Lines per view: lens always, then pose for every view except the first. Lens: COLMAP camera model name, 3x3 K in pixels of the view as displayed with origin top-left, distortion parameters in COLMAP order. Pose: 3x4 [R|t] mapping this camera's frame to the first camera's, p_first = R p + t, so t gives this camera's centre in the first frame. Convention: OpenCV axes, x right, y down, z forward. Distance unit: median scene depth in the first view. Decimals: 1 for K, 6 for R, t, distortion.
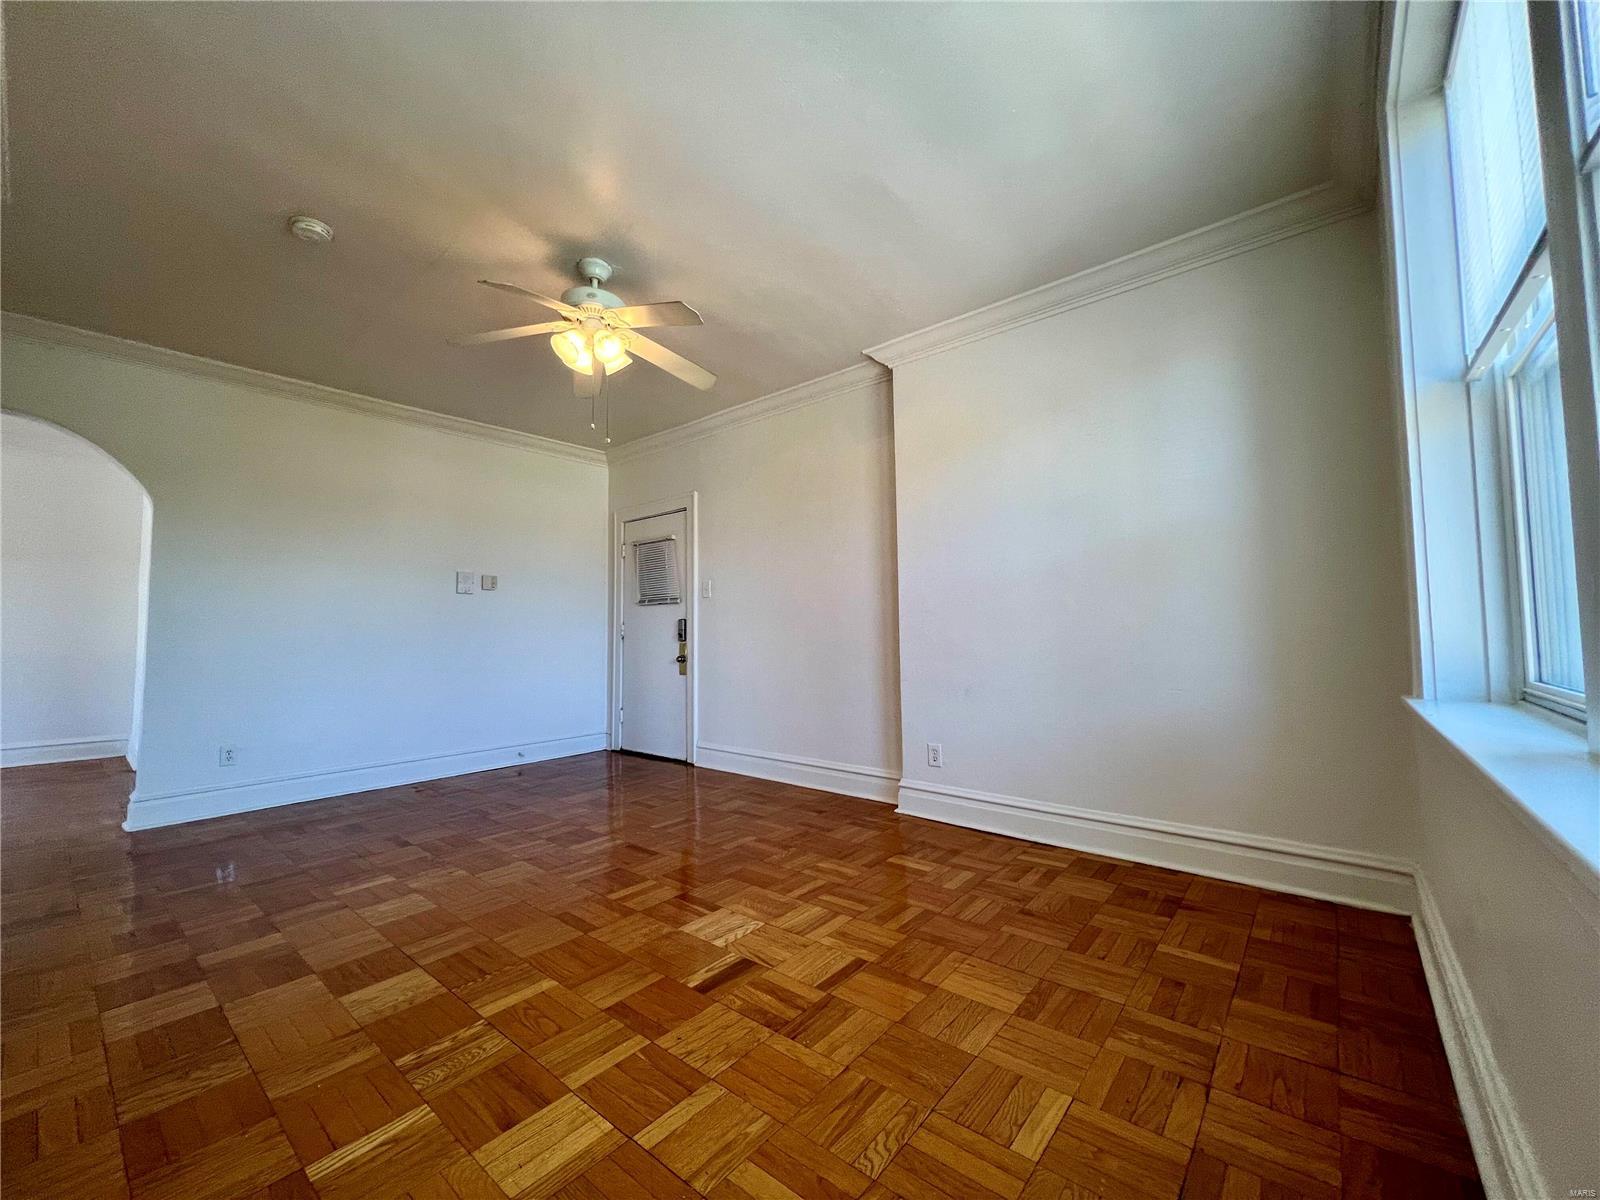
lens RADIAL K [[638.4, 0, 798.2], [0, 638.4, 601.3], [0, 0, 1]] dist [-0.000115, 0.000134]
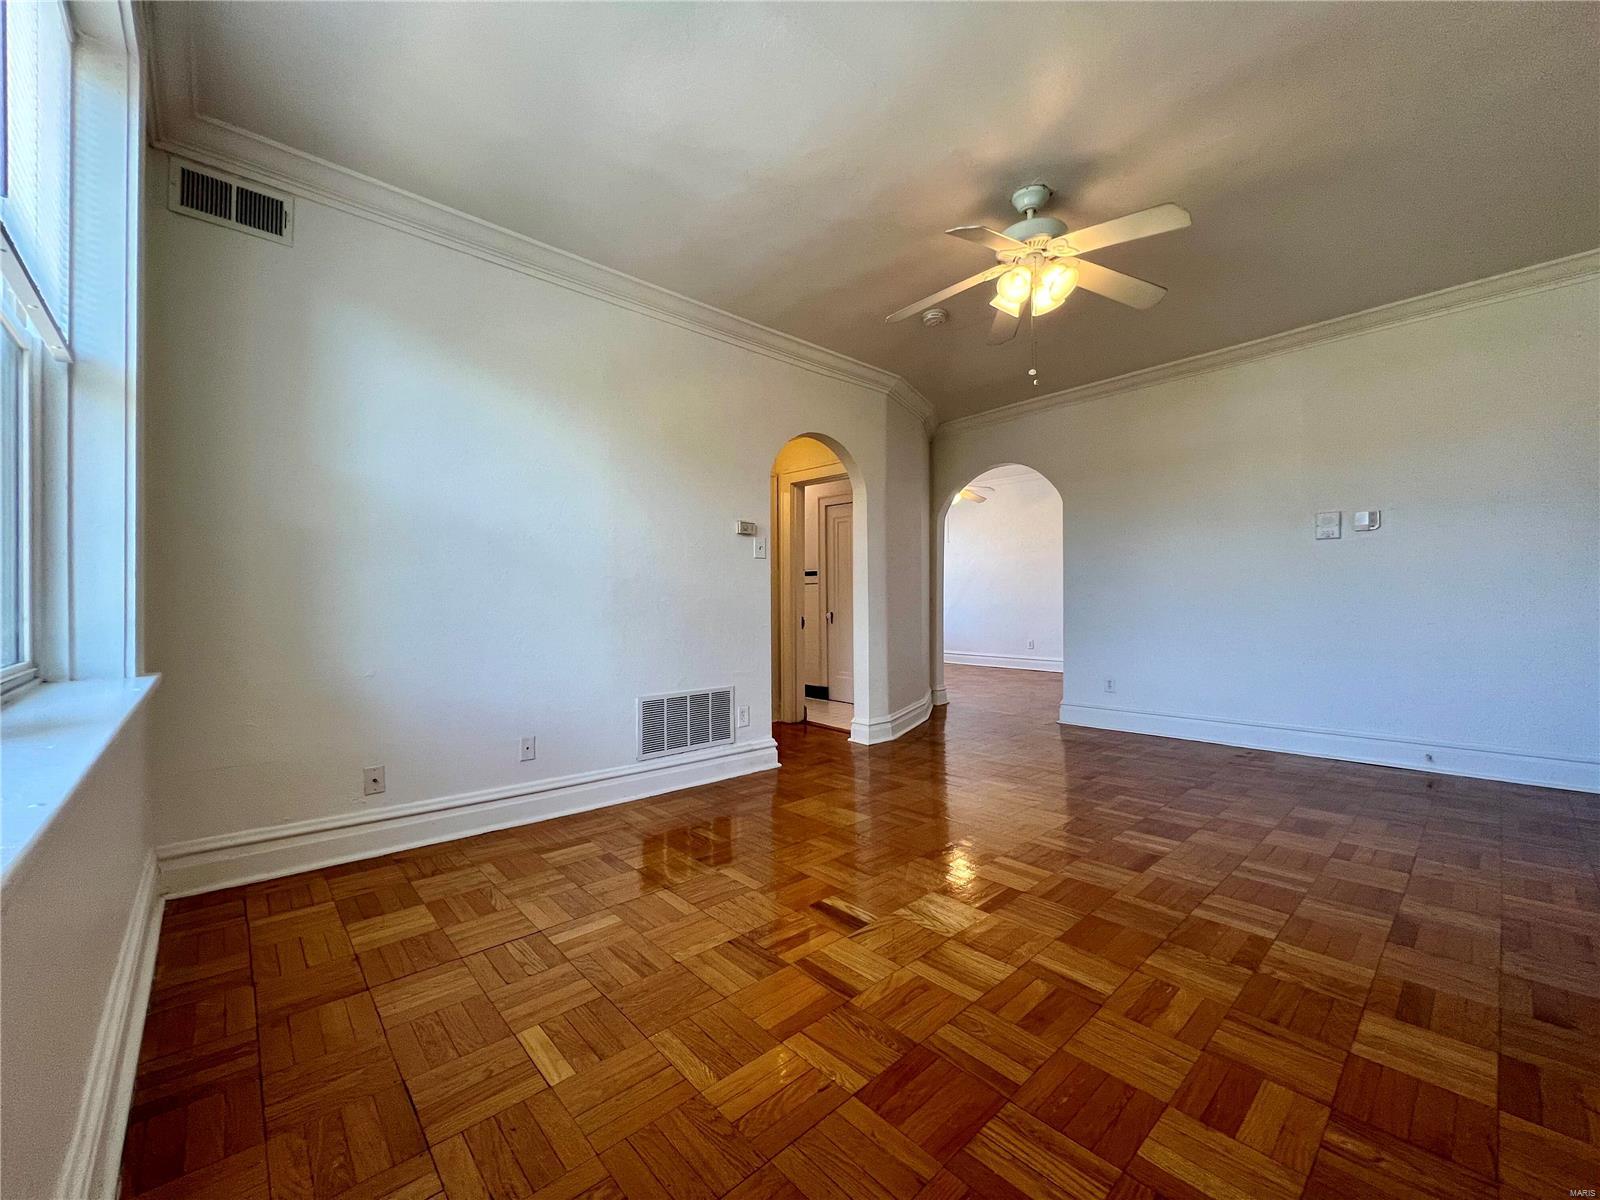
lens RADIAL K [[638.4, 0, 798.2], [0, 638.4, 601.3], [0, 0, 1]] dist [-0.000115, 0.000134]
pose [[-0.139793, 0.011230, -0.990117, 0.687450], [0.066063, 0.997813, 0.001990, 0.038866], [0.987975, -0.065132, -0.140229, 0.807787]]
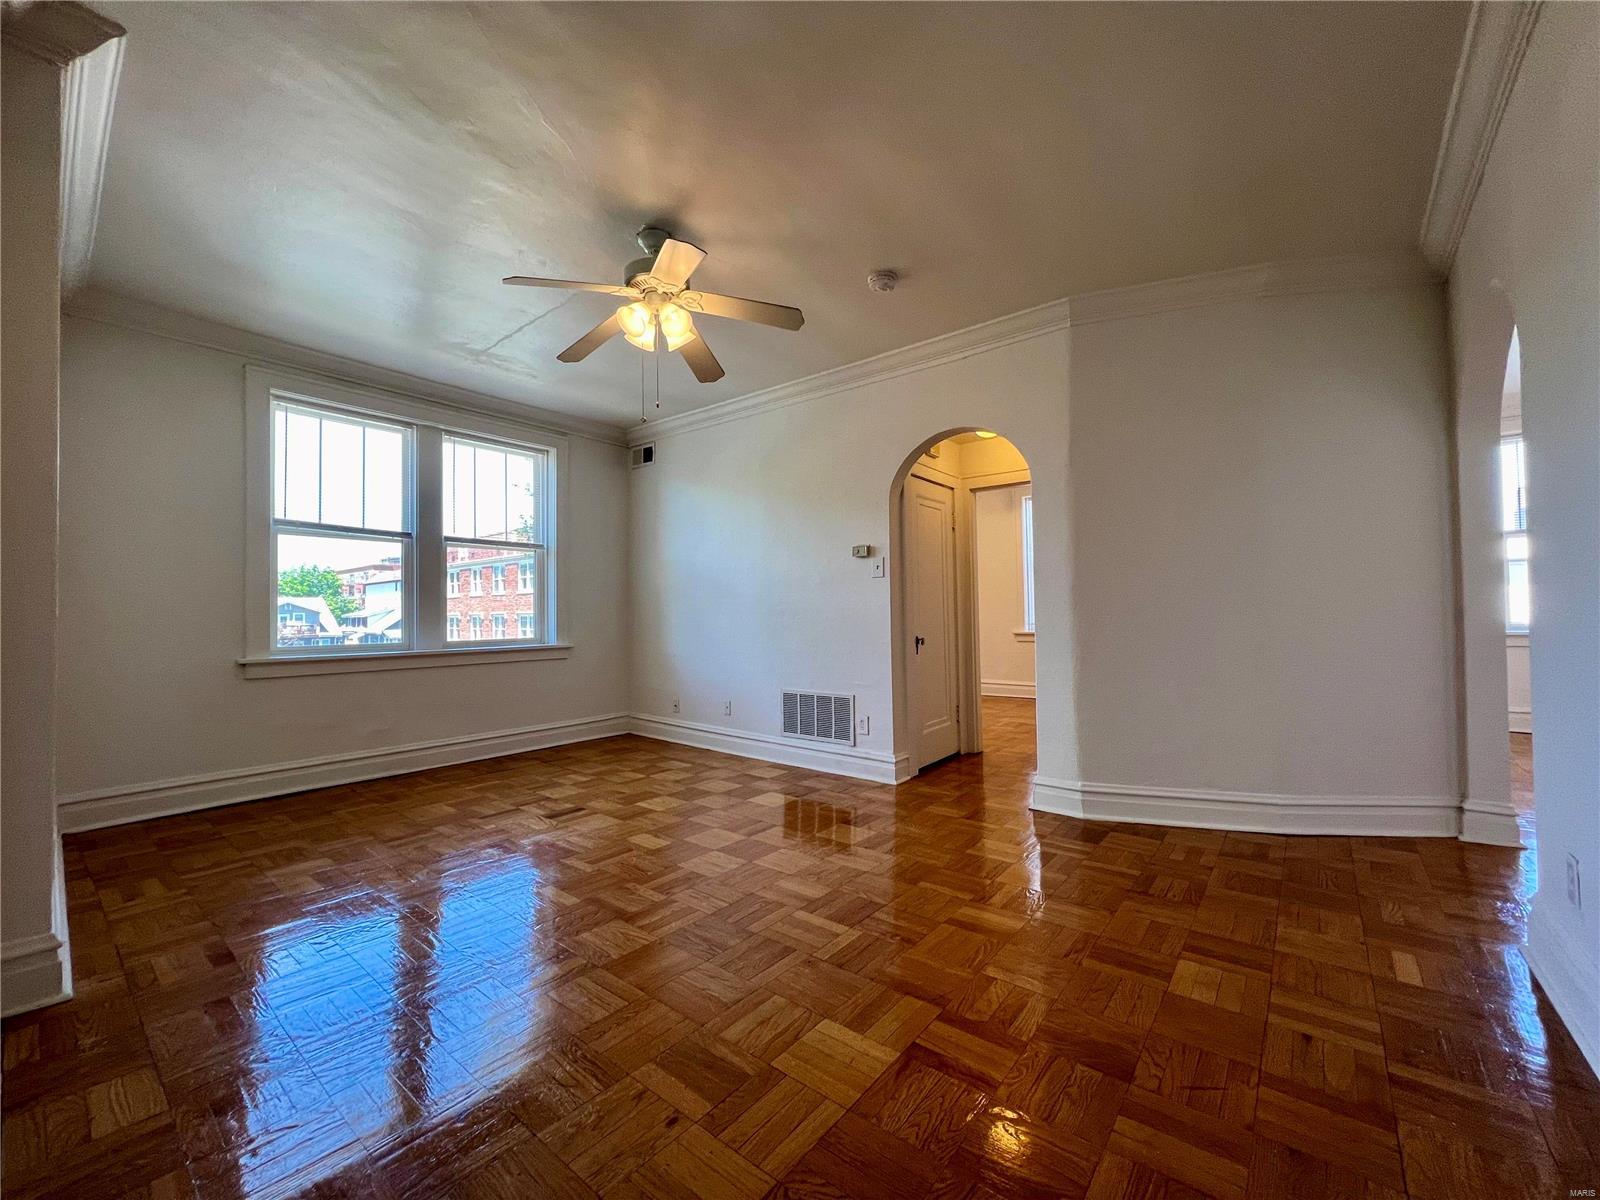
lens RADIAL K [[629.7, 0, 806.2], [0, 629.7, 597.7], [0, 0, 1]] dist [0.000668, 0.000184]
pose [[-0.999530, 0.030437, 0.003748, -0.593069], [0.029992, 0.995711, -0.087523, 0.113437], [-0.006396, -0.087370, -0.996155, 2.031722]]
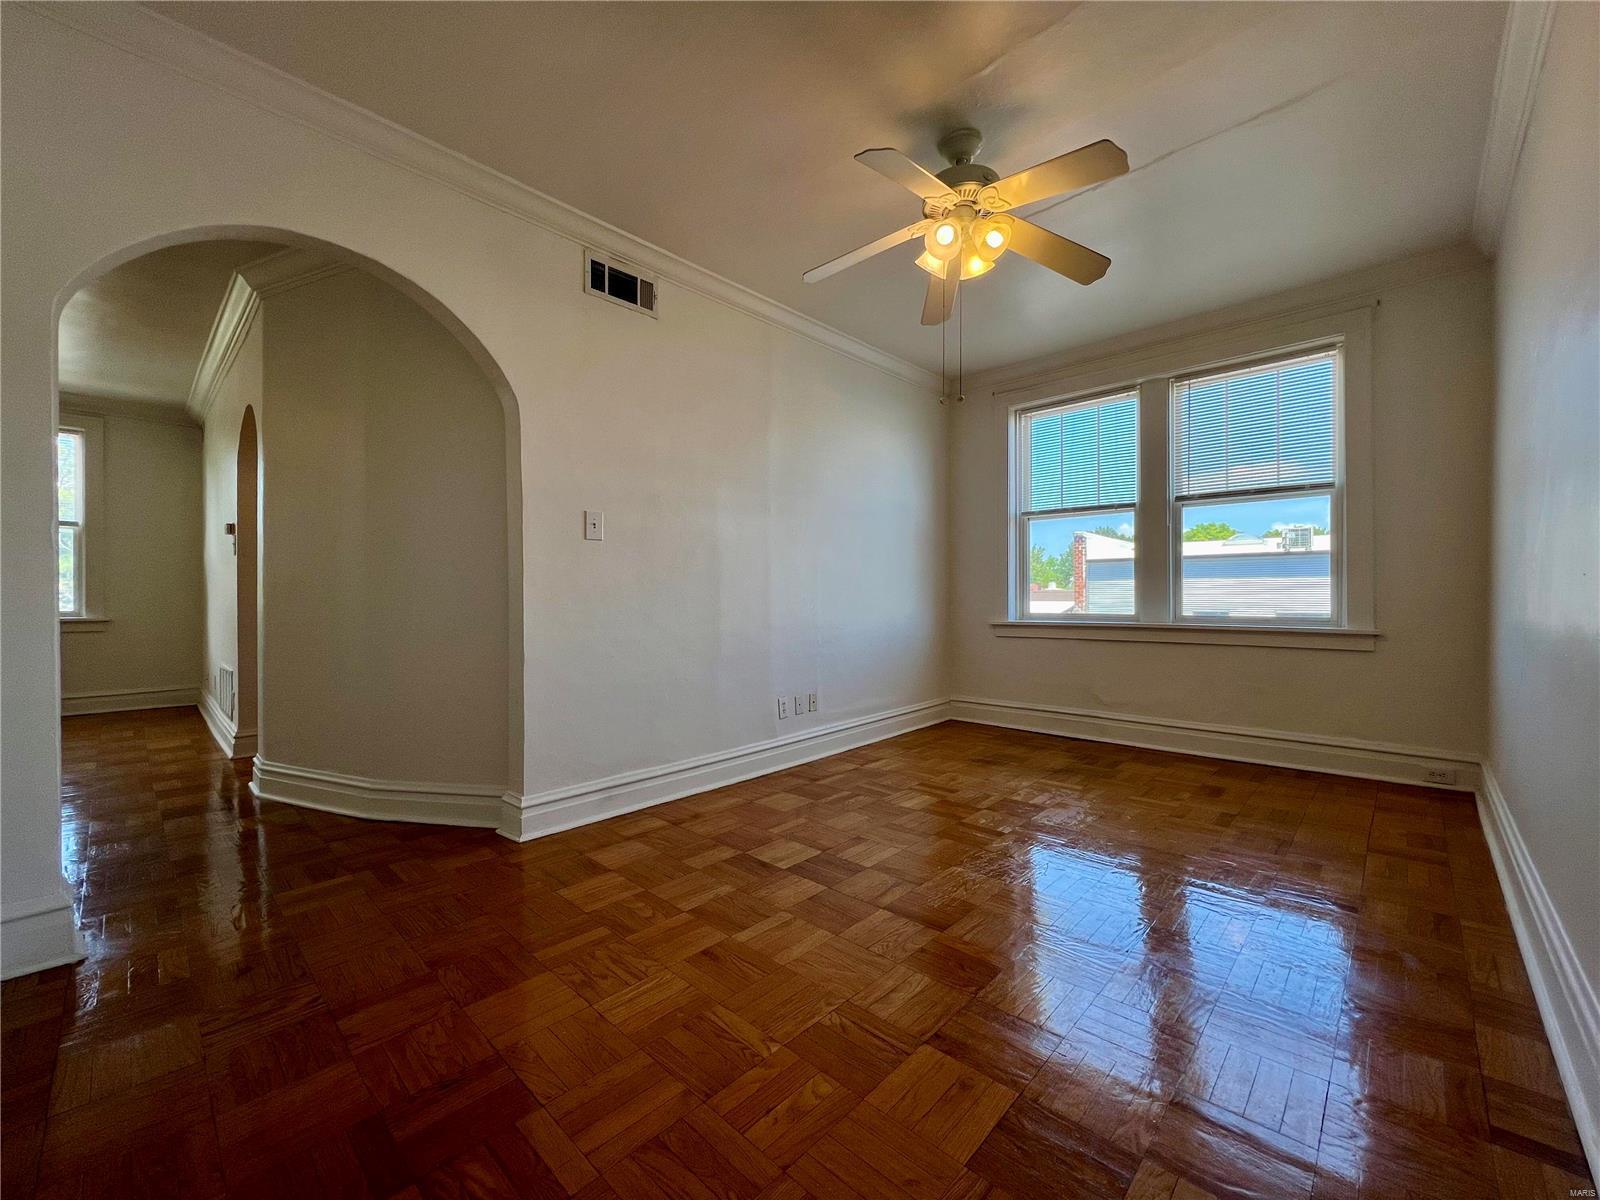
lens RADIAL K [[655.6, 0, 778.6], [0, 655.6, 600.9], [0, 0, 1]] dist [0.001373, 0.000089]
pose [[0.075599, 0.013236, 0.997050, -1.276111], [-0.051566, 0.998626, -0.009347, 0.081205], [-0.995804, -0.050707, 0.076178, 1.146060]]
